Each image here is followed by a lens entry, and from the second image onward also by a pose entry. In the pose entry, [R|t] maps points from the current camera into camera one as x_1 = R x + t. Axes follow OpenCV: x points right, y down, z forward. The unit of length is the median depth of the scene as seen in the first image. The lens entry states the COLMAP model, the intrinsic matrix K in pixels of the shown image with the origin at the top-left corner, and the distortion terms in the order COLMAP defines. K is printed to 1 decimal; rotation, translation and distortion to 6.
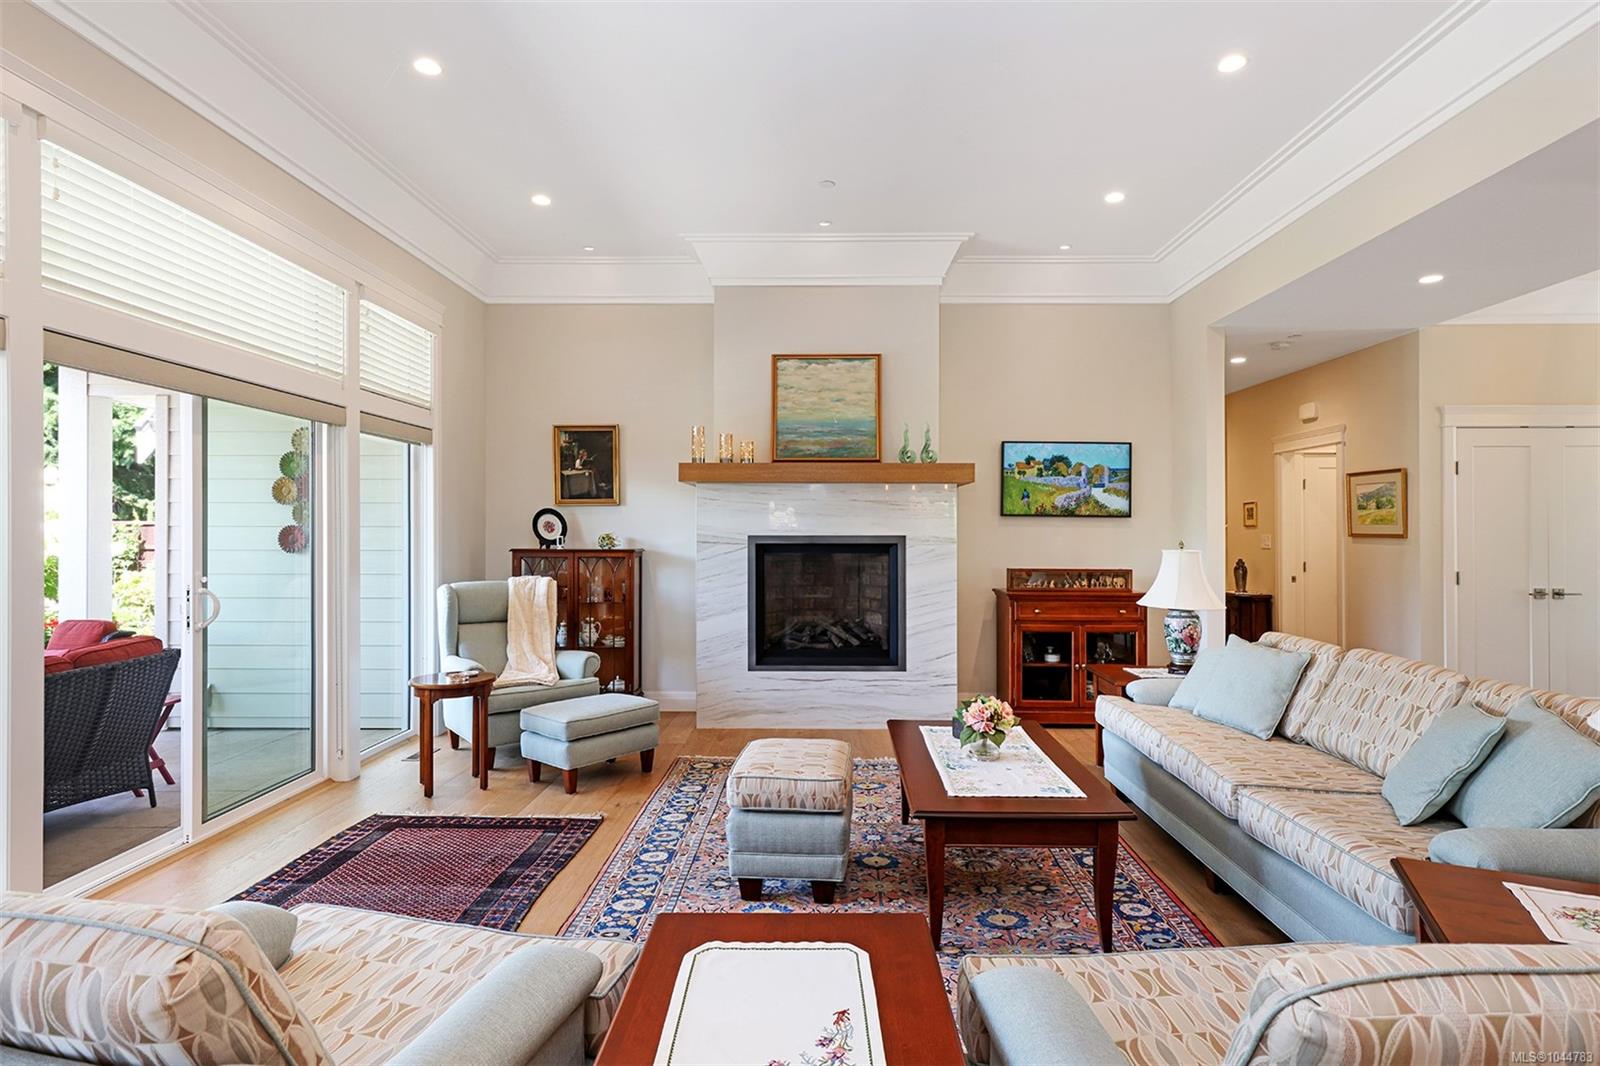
lens RADIAL K [[843.9, 0, 801.0], [0, 843.9, 513.5], [0, 0, 1]] dist [0.010452, -0.013265]
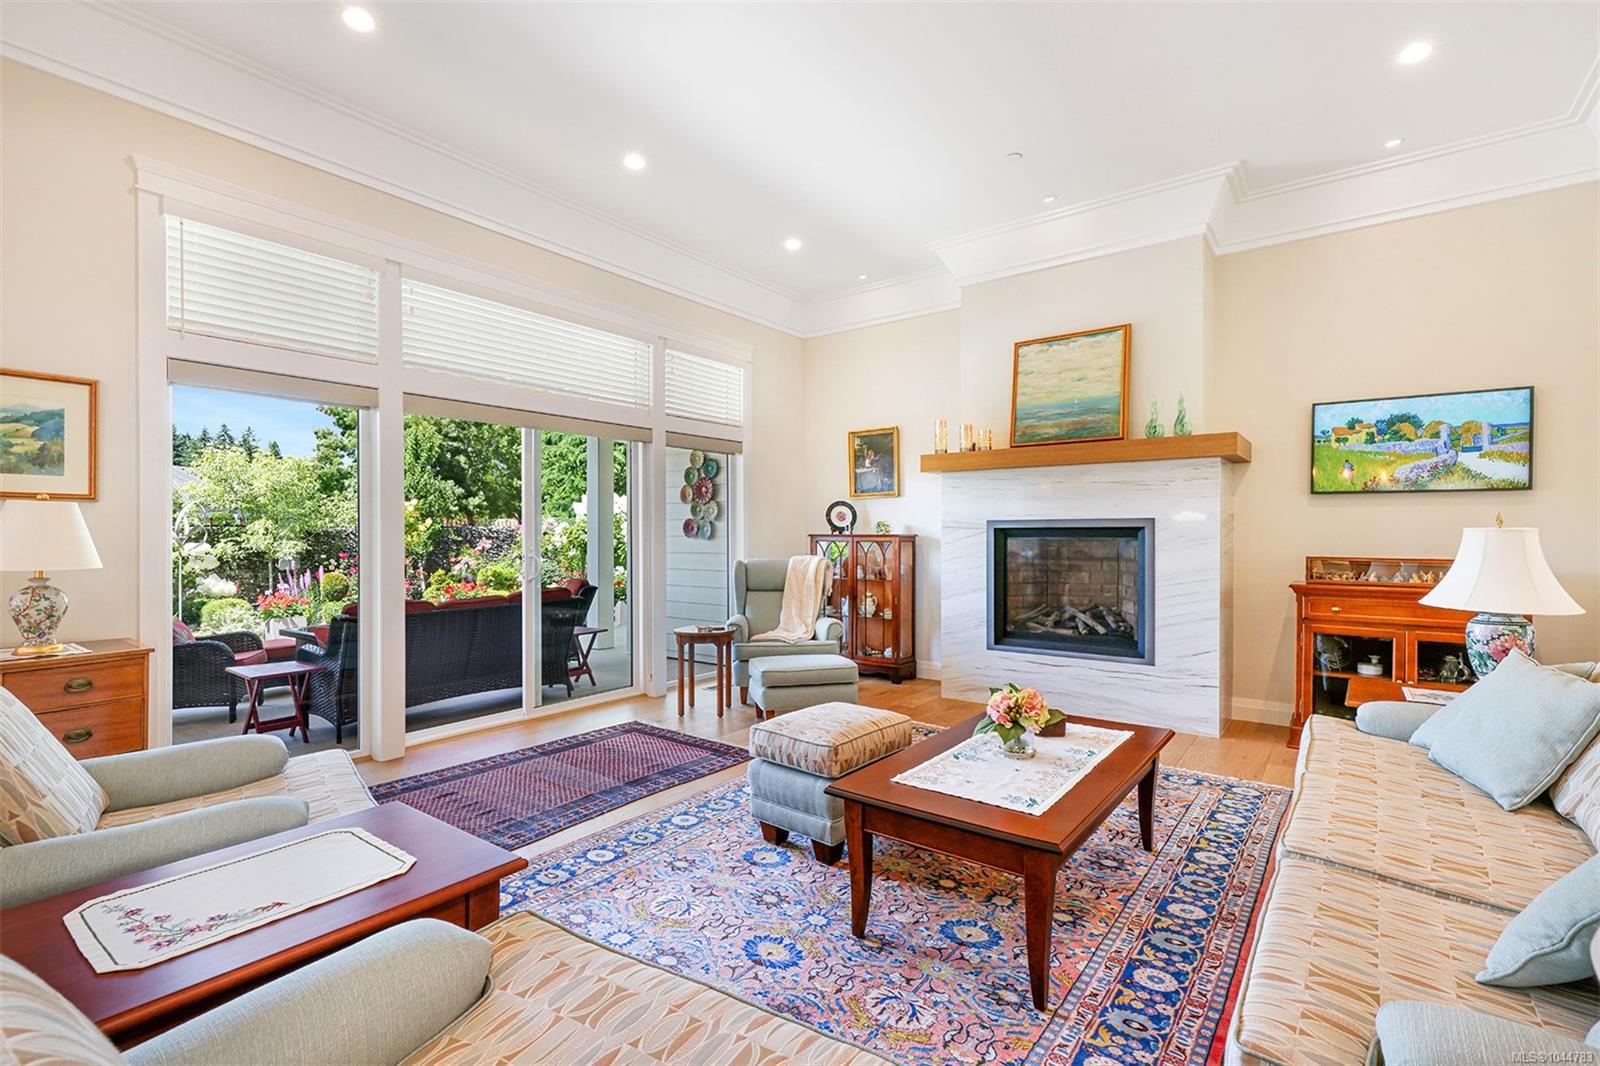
lens RADIAL K [[711.7, 0, 800.0], [0, 711.7, 533.0], [0, 0, 1]] dist [0.001430, -0.000419]
pose [[0.808855, -0.003734, -0.587996, 0.263621], [0.017212, 0.999702, 0.017329, 0.021996], [0.587756, -0.024137, 0.808678, 0.148762]]
